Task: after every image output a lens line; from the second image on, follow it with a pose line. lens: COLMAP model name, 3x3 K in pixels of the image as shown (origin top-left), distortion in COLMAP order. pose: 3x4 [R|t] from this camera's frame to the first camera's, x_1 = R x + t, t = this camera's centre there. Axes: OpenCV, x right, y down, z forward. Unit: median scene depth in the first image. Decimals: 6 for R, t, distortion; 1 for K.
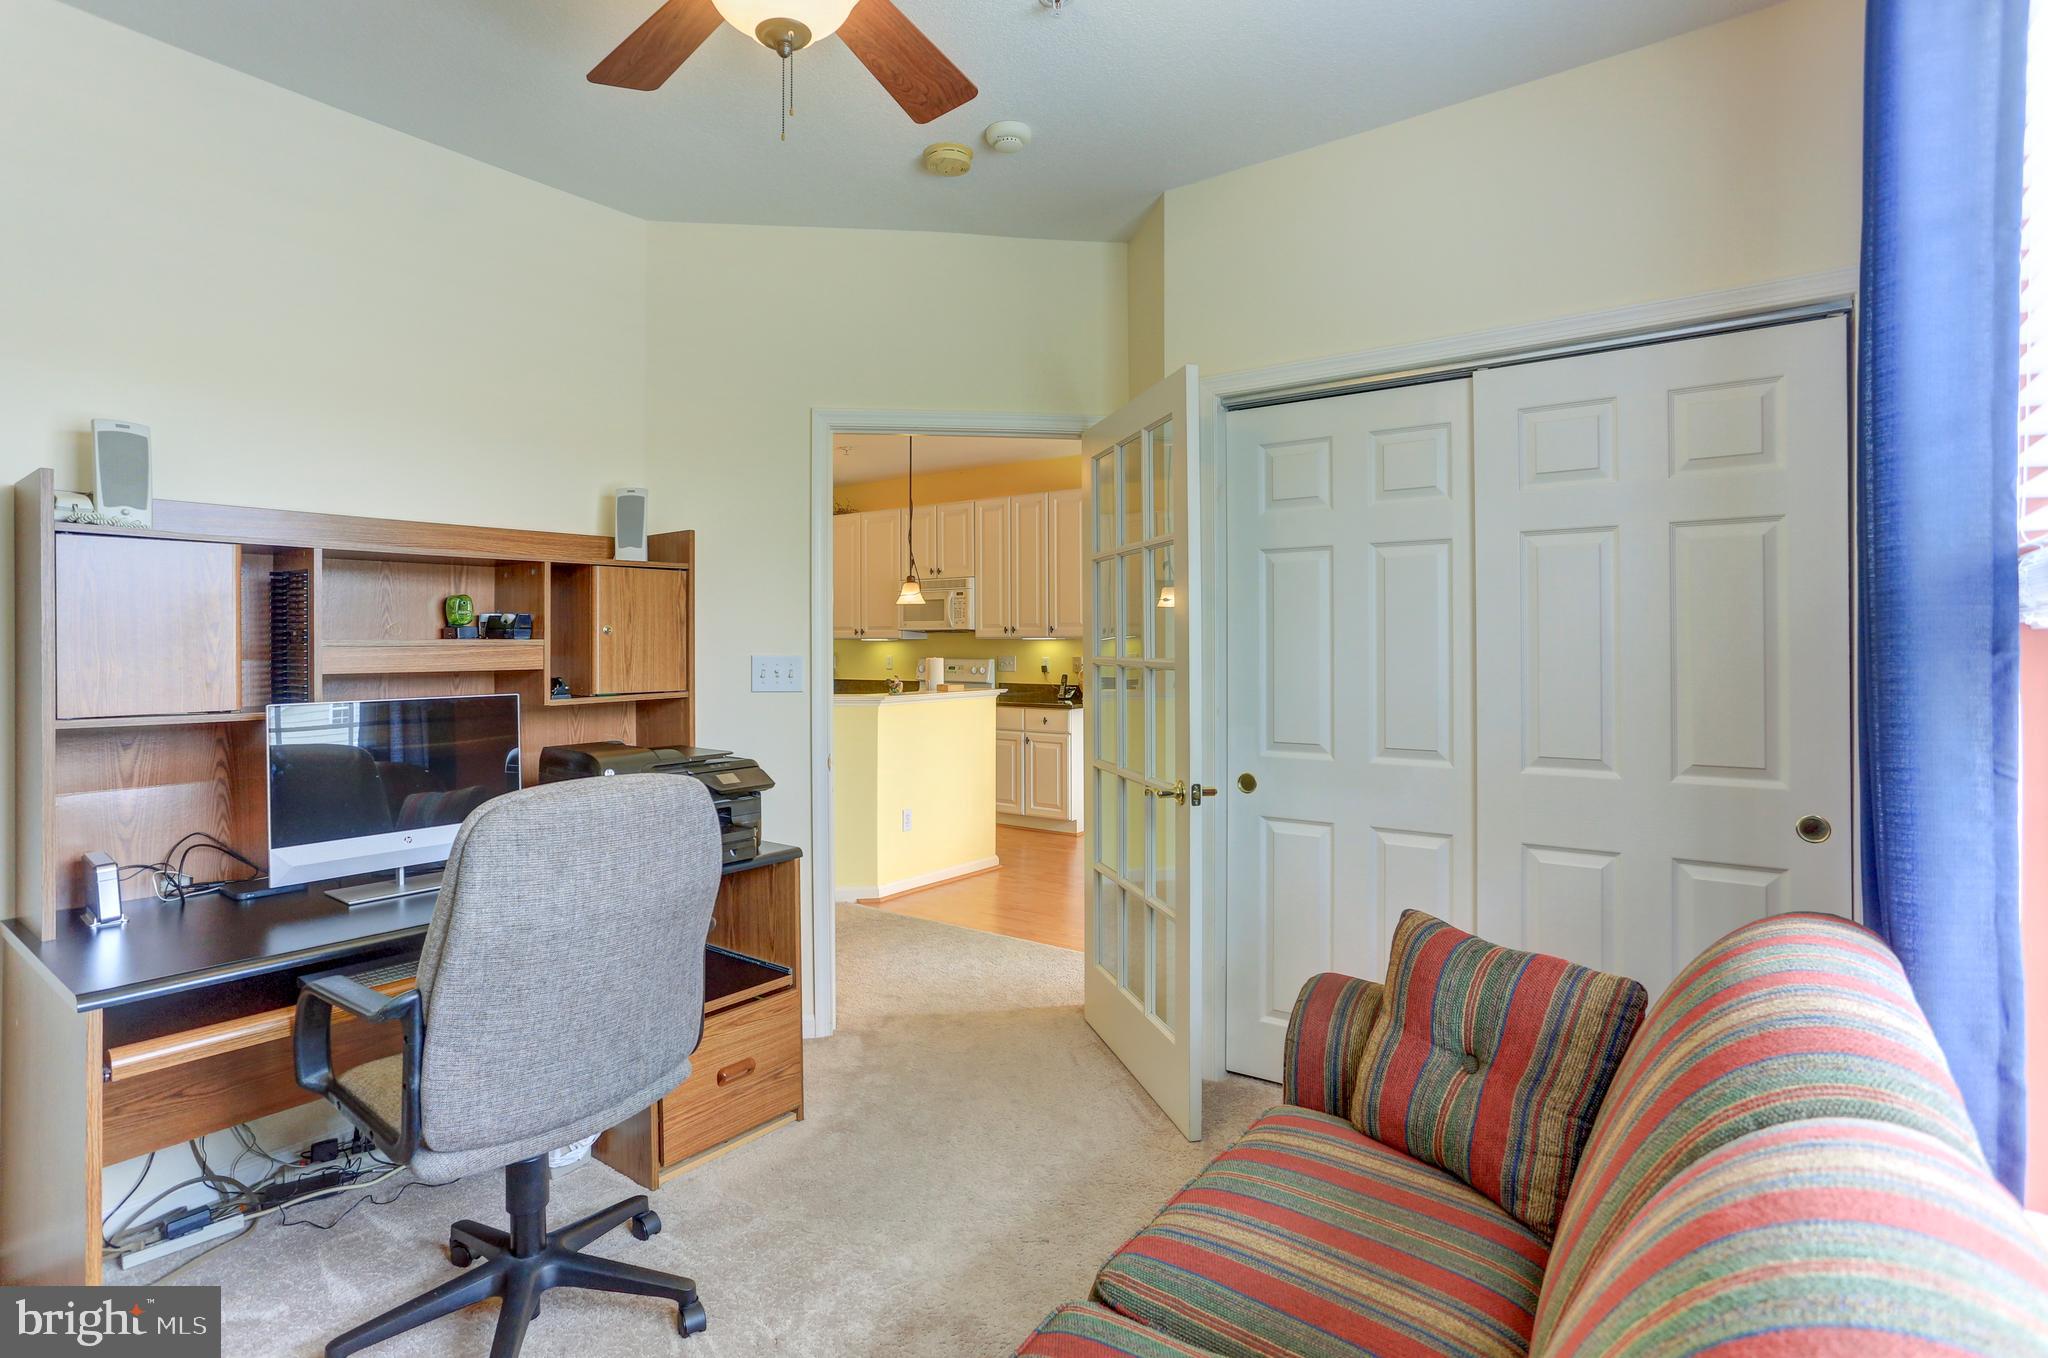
lens RADIAL K [[1051.9, 0, 1022.6], [0, 1051.9, 654.7], [0, 0, 1]] dist [-0.049946, 0.028954]
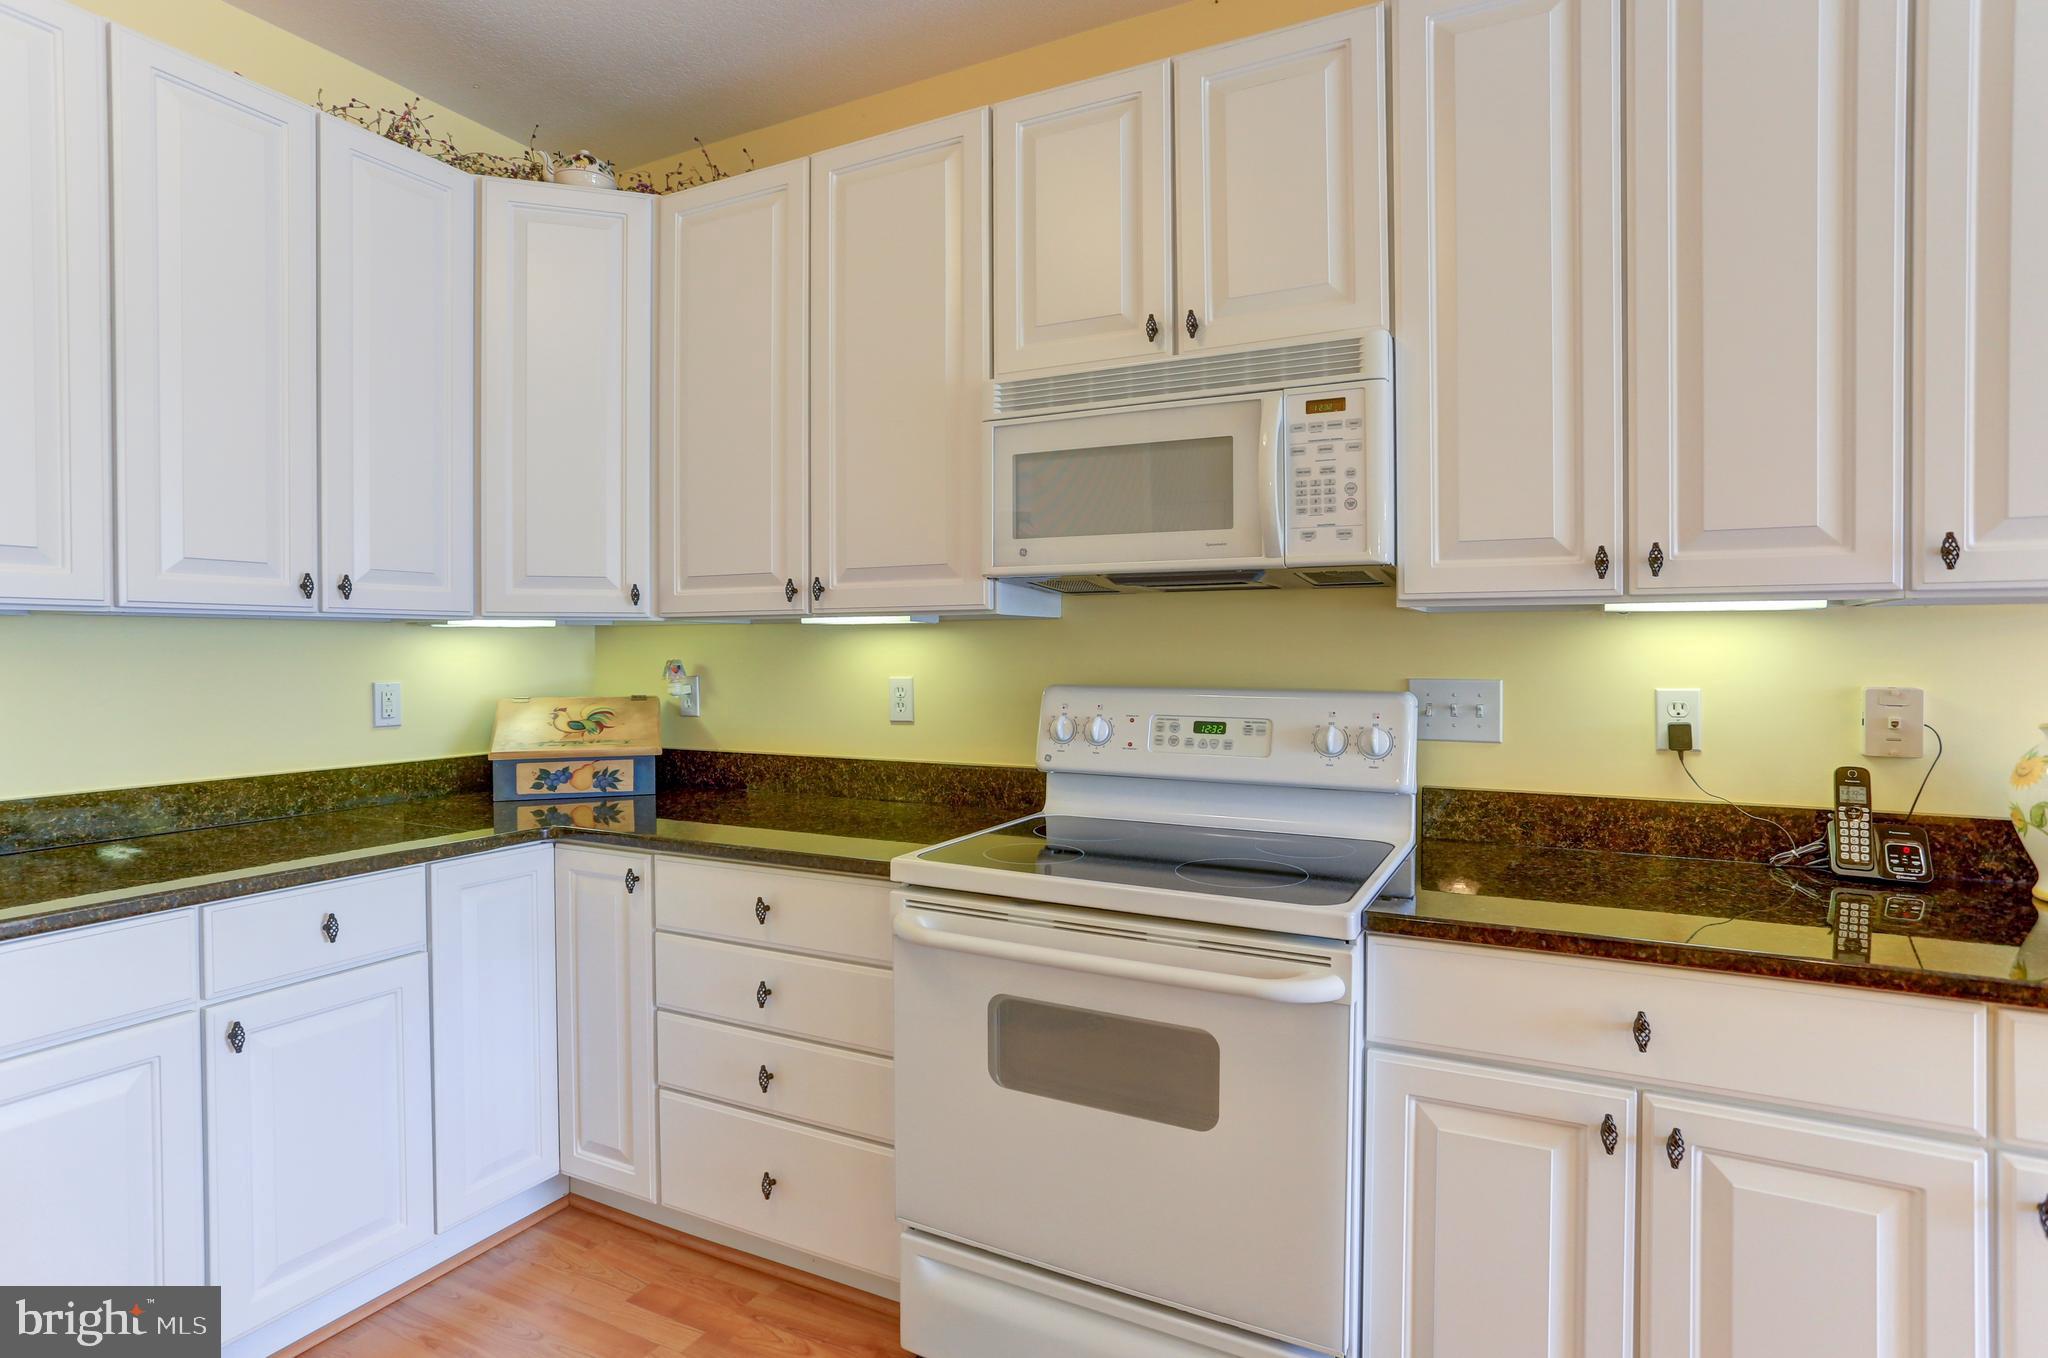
lens RADIAL K [[1051.9, 0, 1022.6], [0, 1051.9, 654.7], [0, 0, 1]] dist [-0.049946, 0.028954]
pose [[0.982084, -0.004325, 0.188395, -0.166157], [0.003633, 0.999985, 0.004023, -0.006287], [-0.188410, -0.003267, 0.982085, 0.794833]]
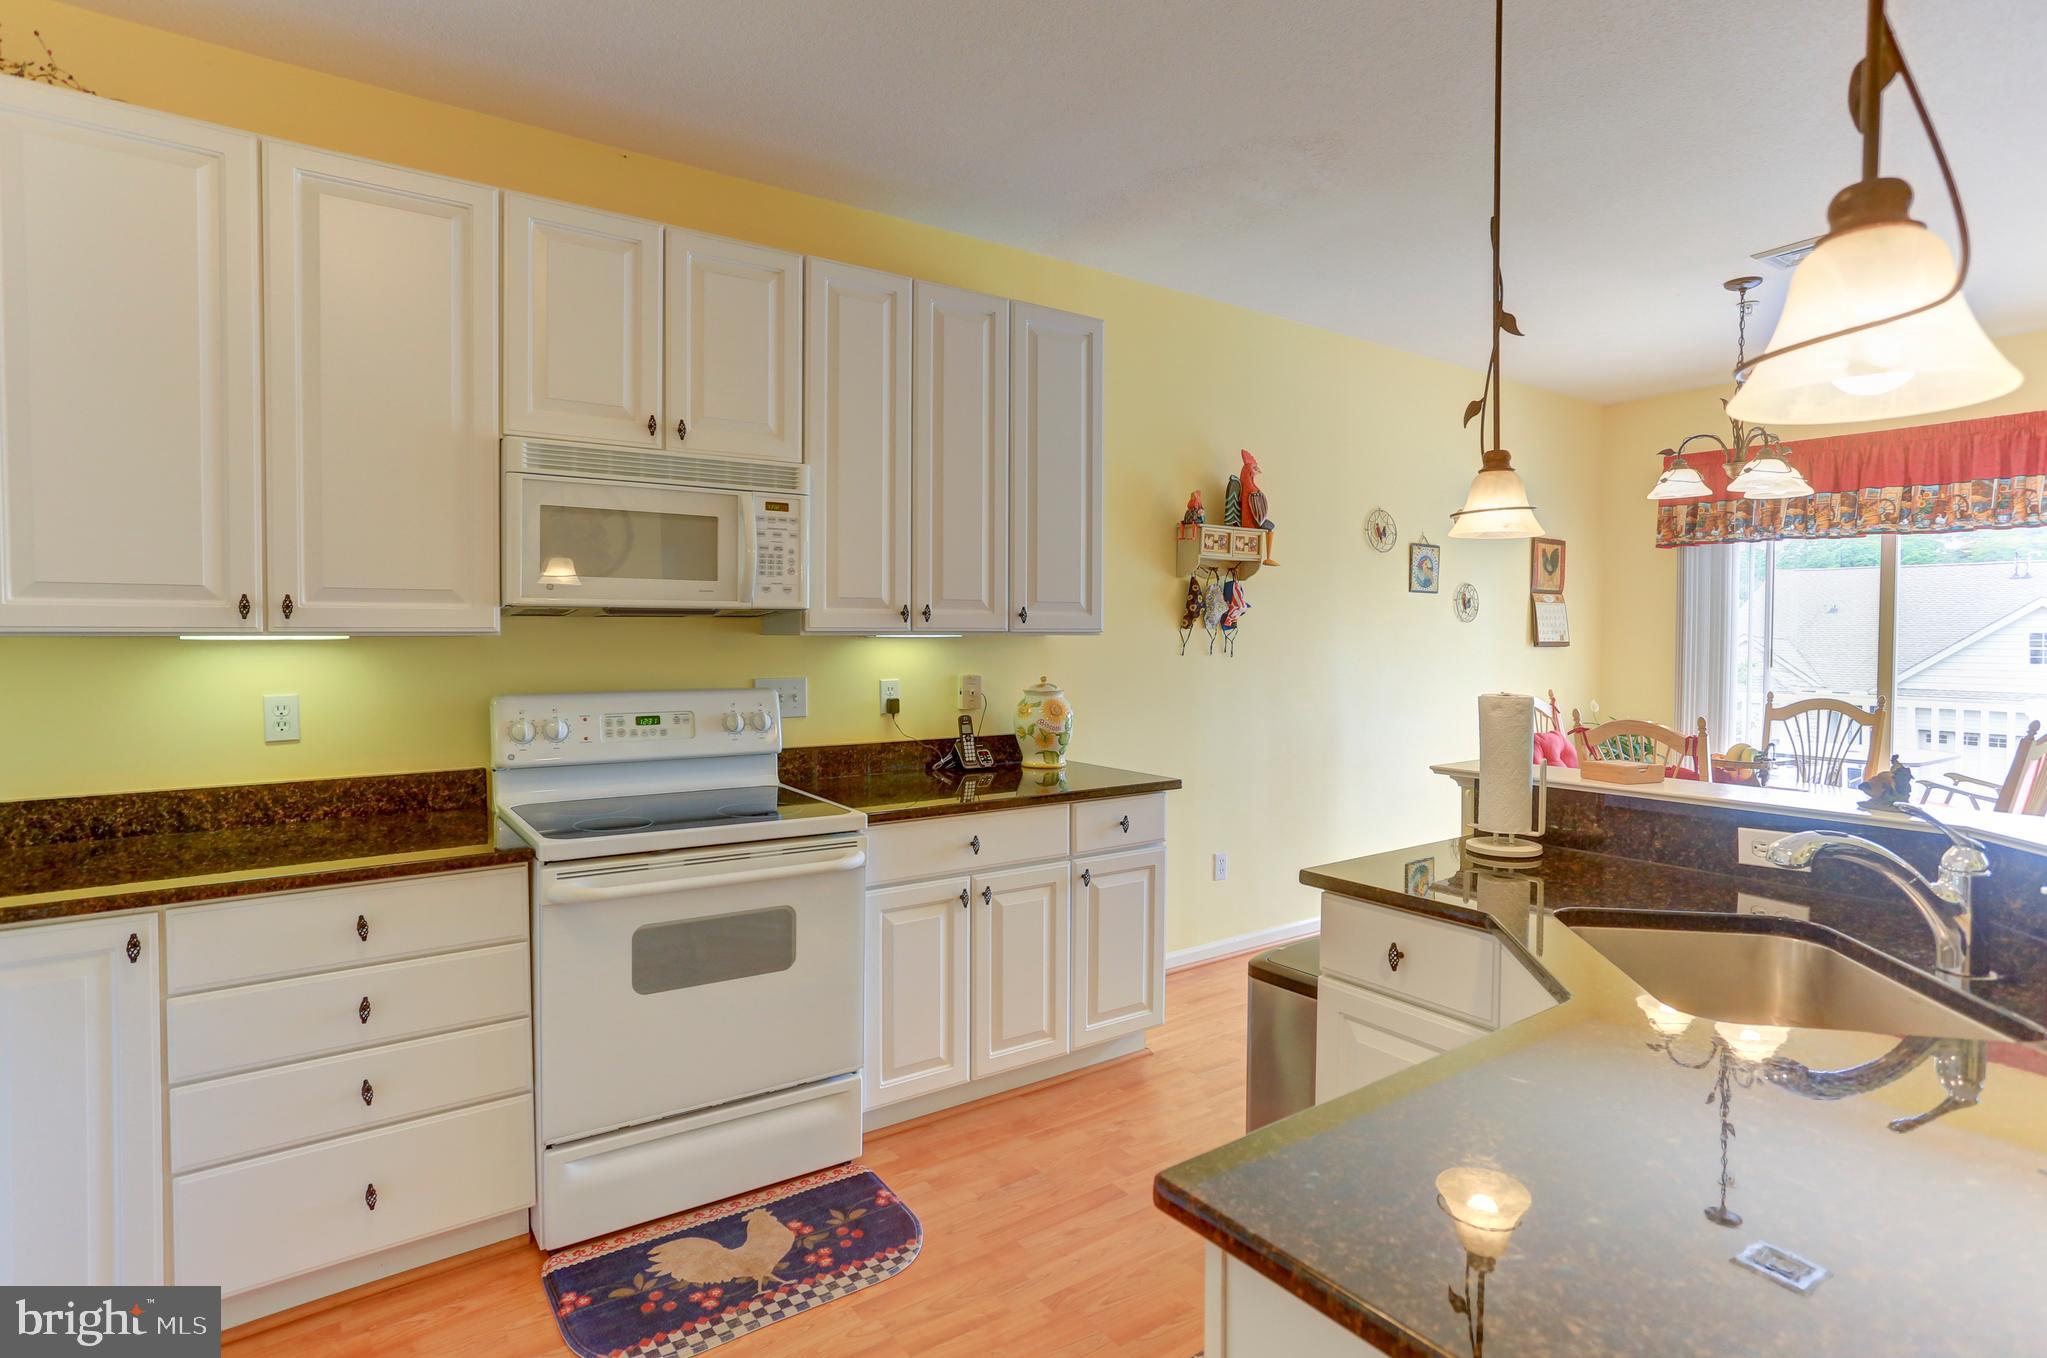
lens RADIAL K [[1061.3, 0, 996.7], [0, 1061.3, 658.3], [0, 0, 1]] dist [-0.038708, 0.030100]
pose [[0.290081, -0.024278, 0.956694, -0.378801], [0.000233, 0.999680, 0.025298, -0.016809], [-0.957002, -0.007116, 0.289994, 0.829429]]
